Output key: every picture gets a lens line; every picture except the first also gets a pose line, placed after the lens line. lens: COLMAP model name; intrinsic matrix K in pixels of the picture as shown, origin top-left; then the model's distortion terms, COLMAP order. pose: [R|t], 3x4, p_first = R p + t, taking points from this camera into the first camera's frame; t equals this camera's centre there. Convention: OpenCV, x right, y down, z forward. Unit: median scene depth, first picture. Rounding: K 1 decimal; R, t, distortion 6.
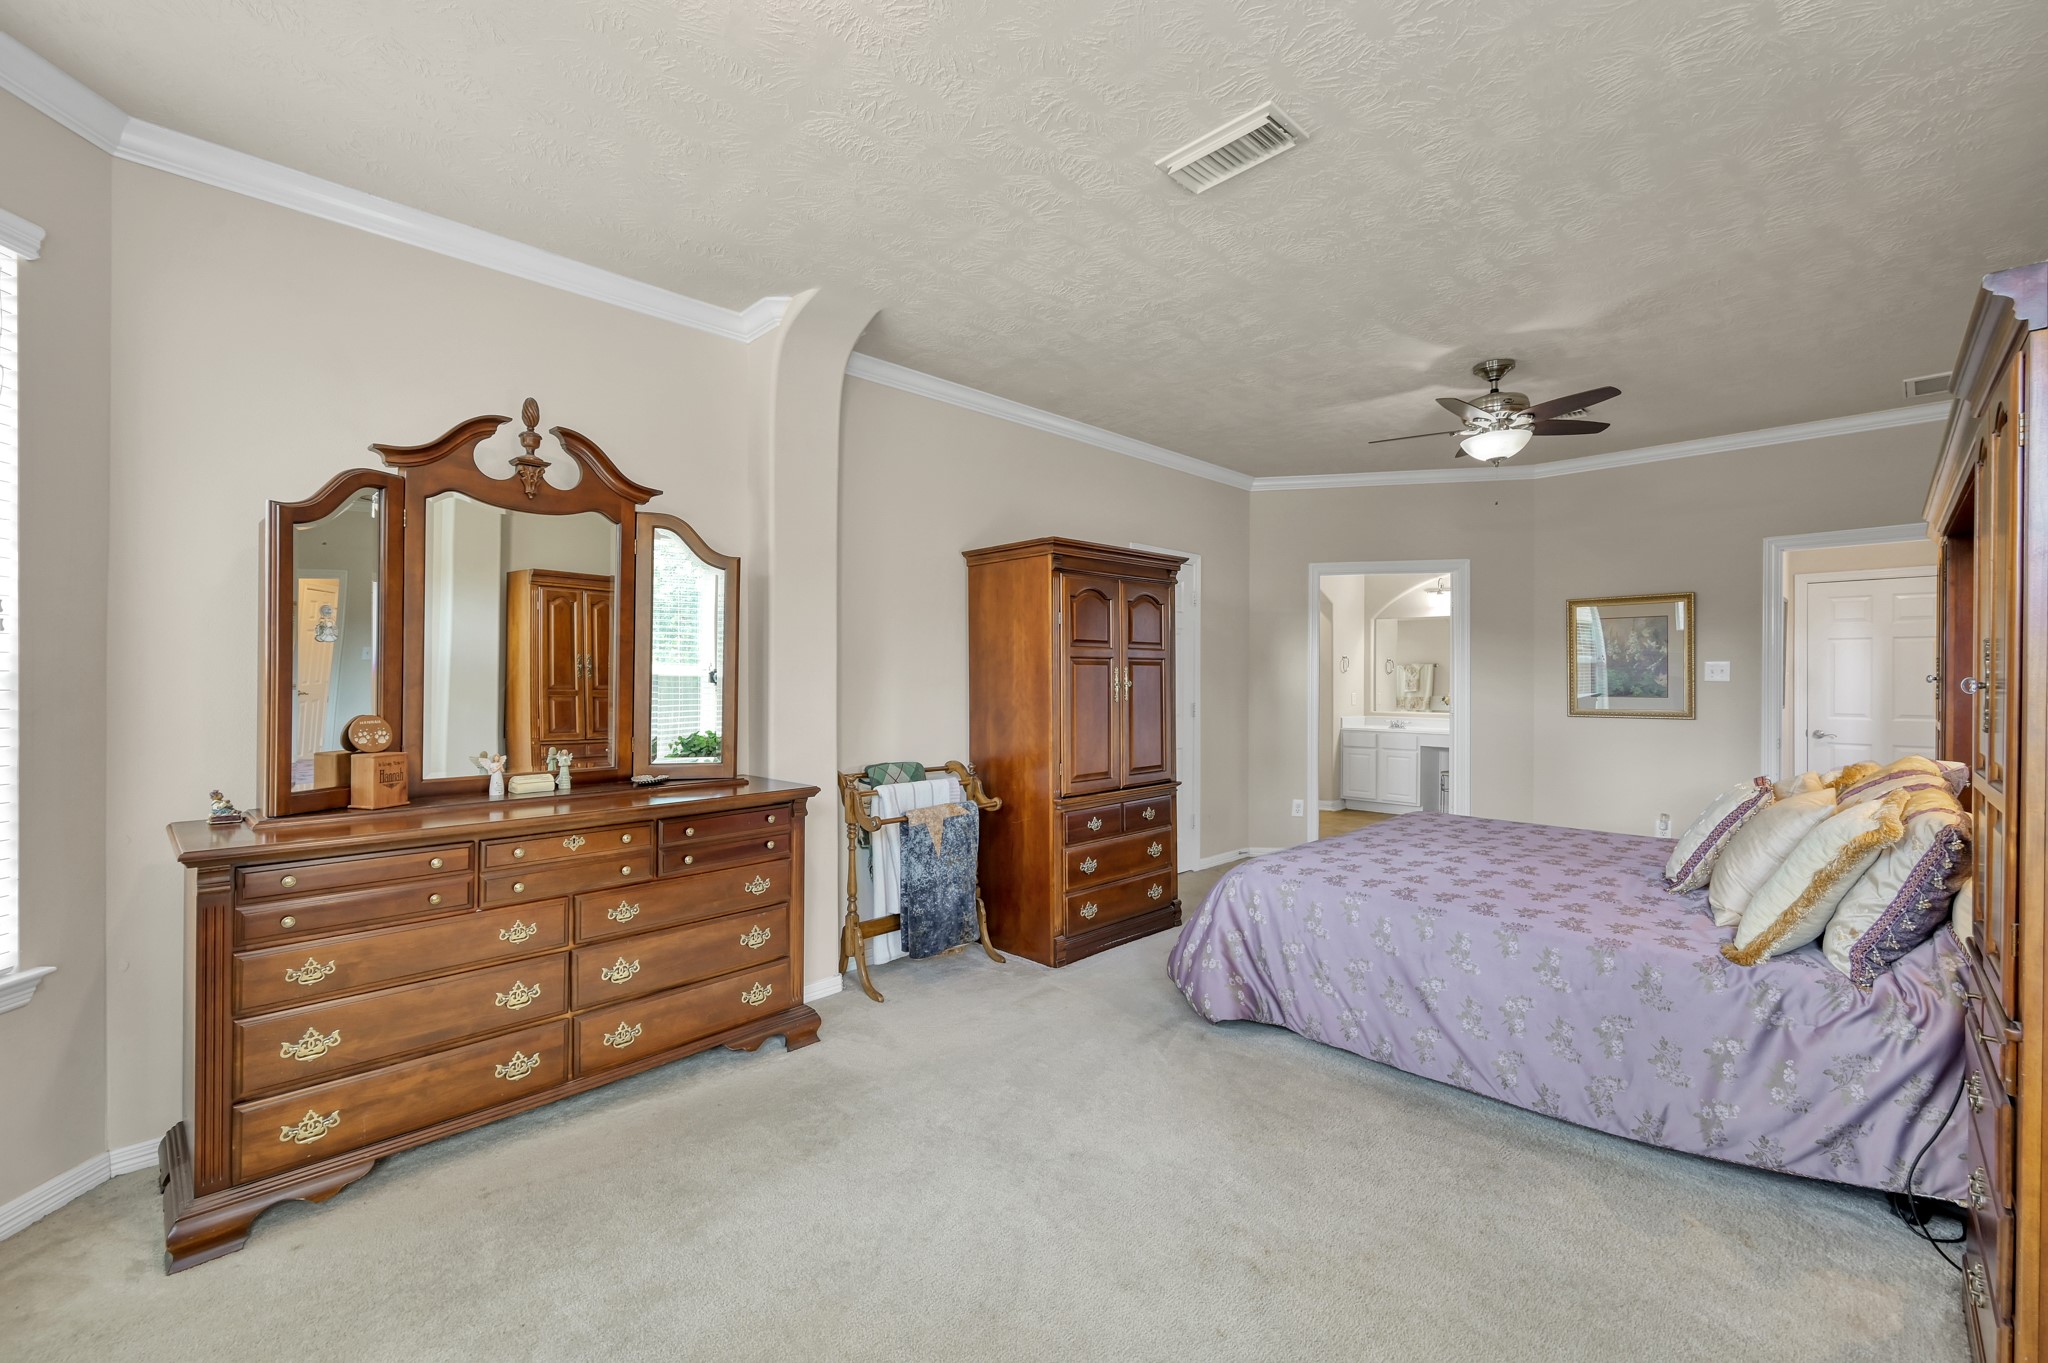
lens RADIAL K [[853.0, 0, 1025.1], [0, 853.0, 683.7], [0, 0, 1]] dist [-0.003688, 0.000813]
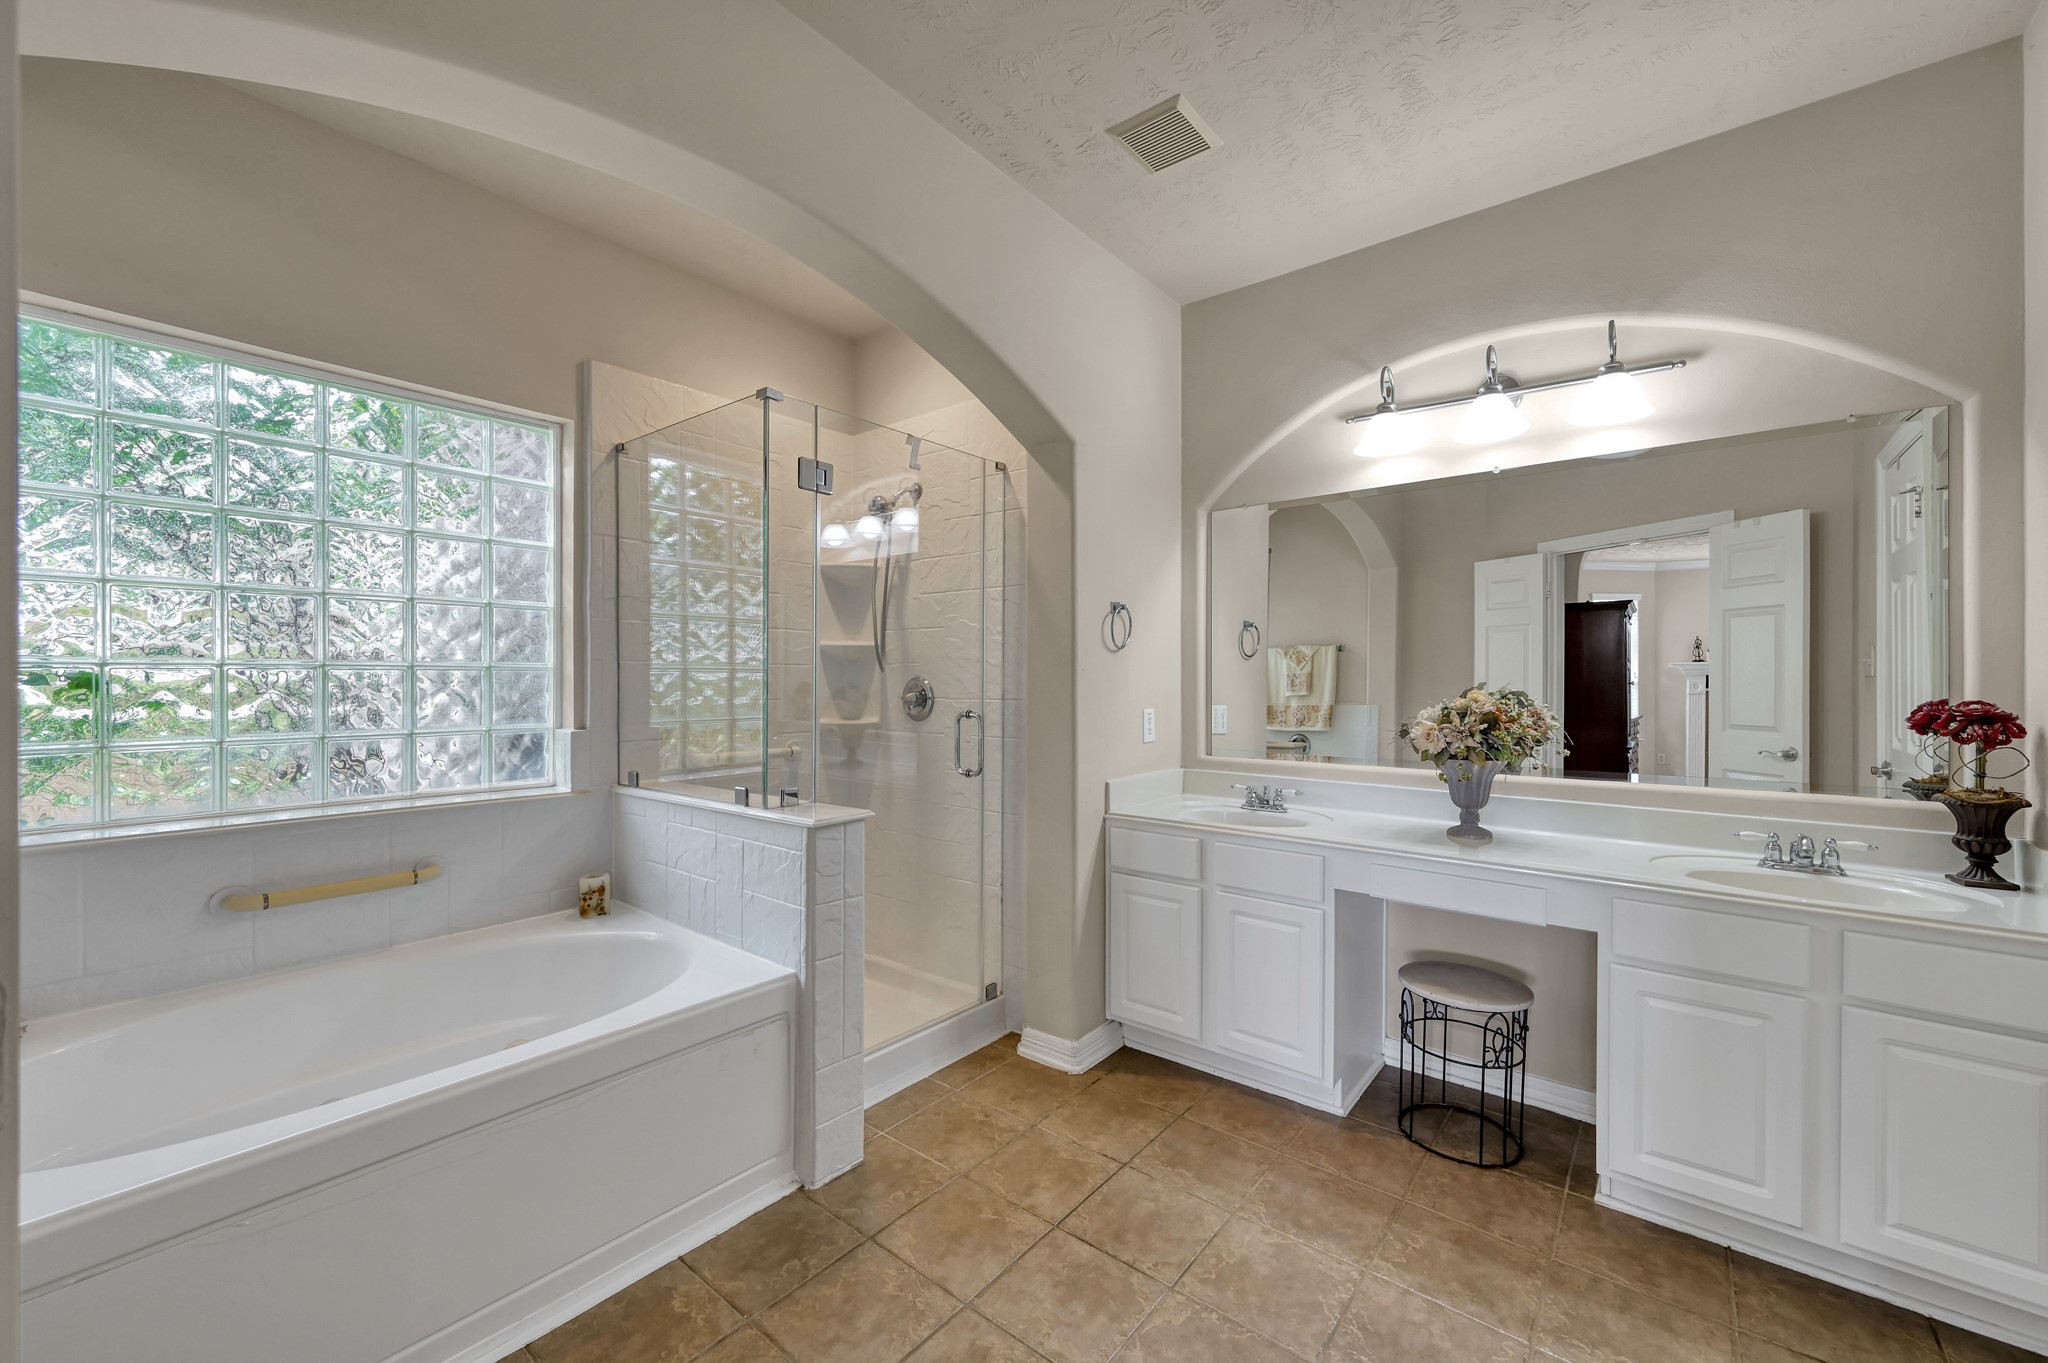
lens RADIAL K [[804.4, 0, 1021.8], [0, 804.4, 680.7], [0, 0, 1]] dist [0.003064, -0.000492]
pose [[0.994680, -0.004519, 0.102914, 0.304251], [0.005107, 0.999972, -0.005449, 0.001802], [-0.102886, 0.005945, 0.994675, 0.685141]]
